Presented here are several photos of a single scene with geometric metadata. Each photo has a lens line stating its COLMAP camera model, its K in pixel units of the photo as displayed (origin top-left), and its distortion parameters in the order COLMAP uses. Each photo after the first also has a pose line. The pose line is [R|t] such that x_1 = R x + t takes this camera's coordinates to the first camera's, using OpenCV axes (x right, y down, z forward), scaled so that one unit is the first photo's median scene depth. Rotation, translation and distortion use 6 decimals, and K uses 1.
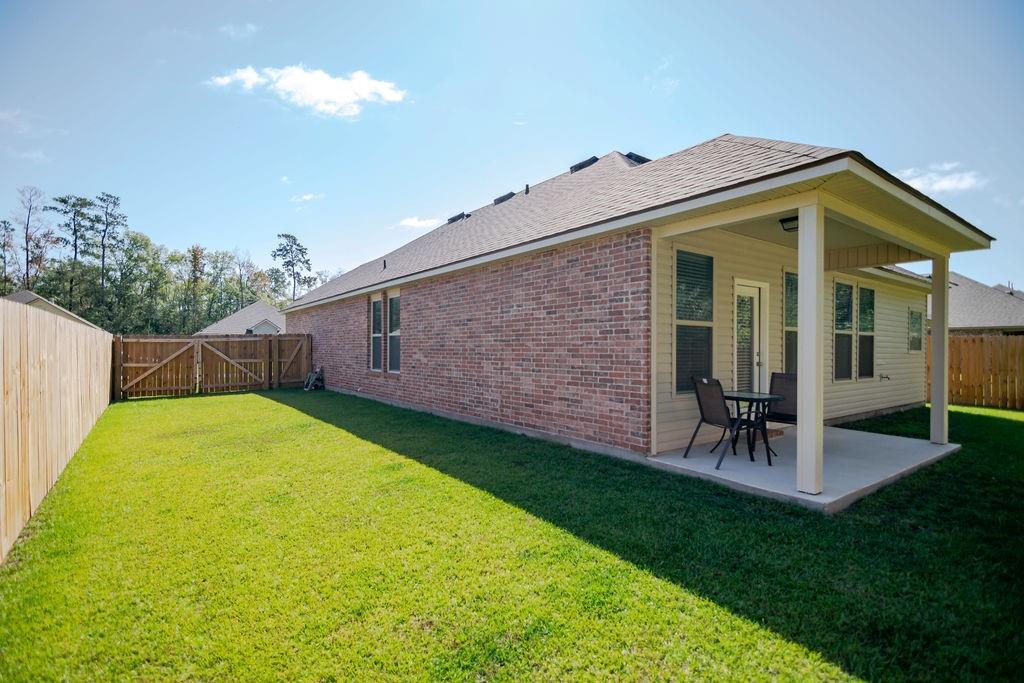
lens RADIAL K [[492.6, 0, 517.4], [0, 492.6, 342.3], [0, 0, 1]] dist [-0.013559, 0.001522]
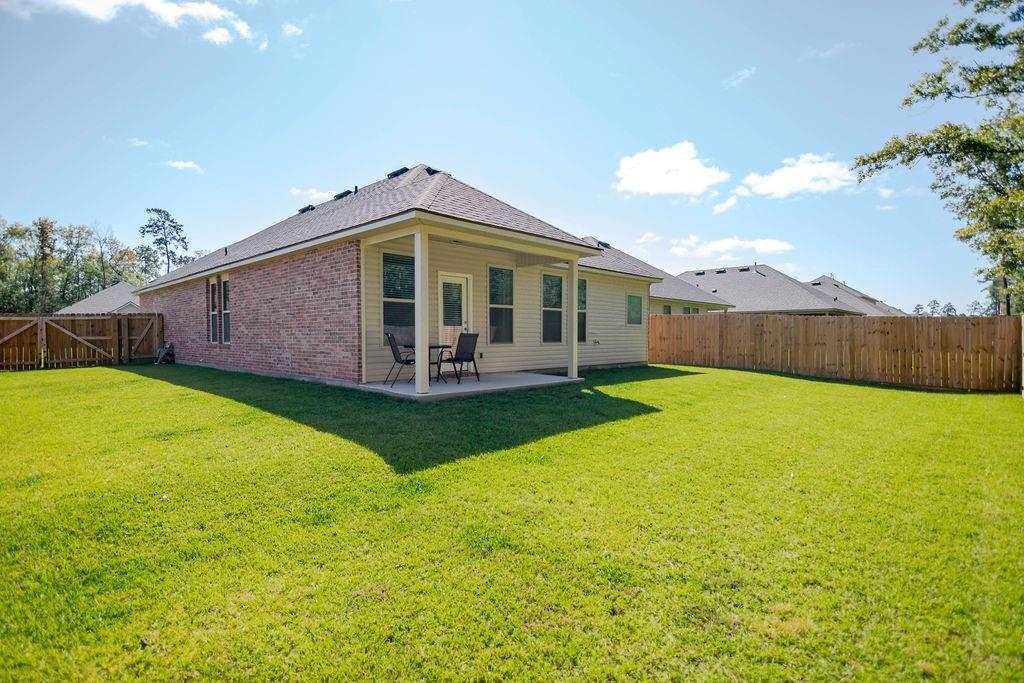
lens RADIAL K [[492.6, 0, 514.0], [0, 492.6, 346.7], [0, 0, 1]] dist [-0.013559, 0.001522]
pose [[0.983590, -0.009504, 0.180169, 0.152708], [0.002489, 0.999231, 0.039123, 0.016577], [-0.180402, -0.038032, 0.982857, -0.208865]]
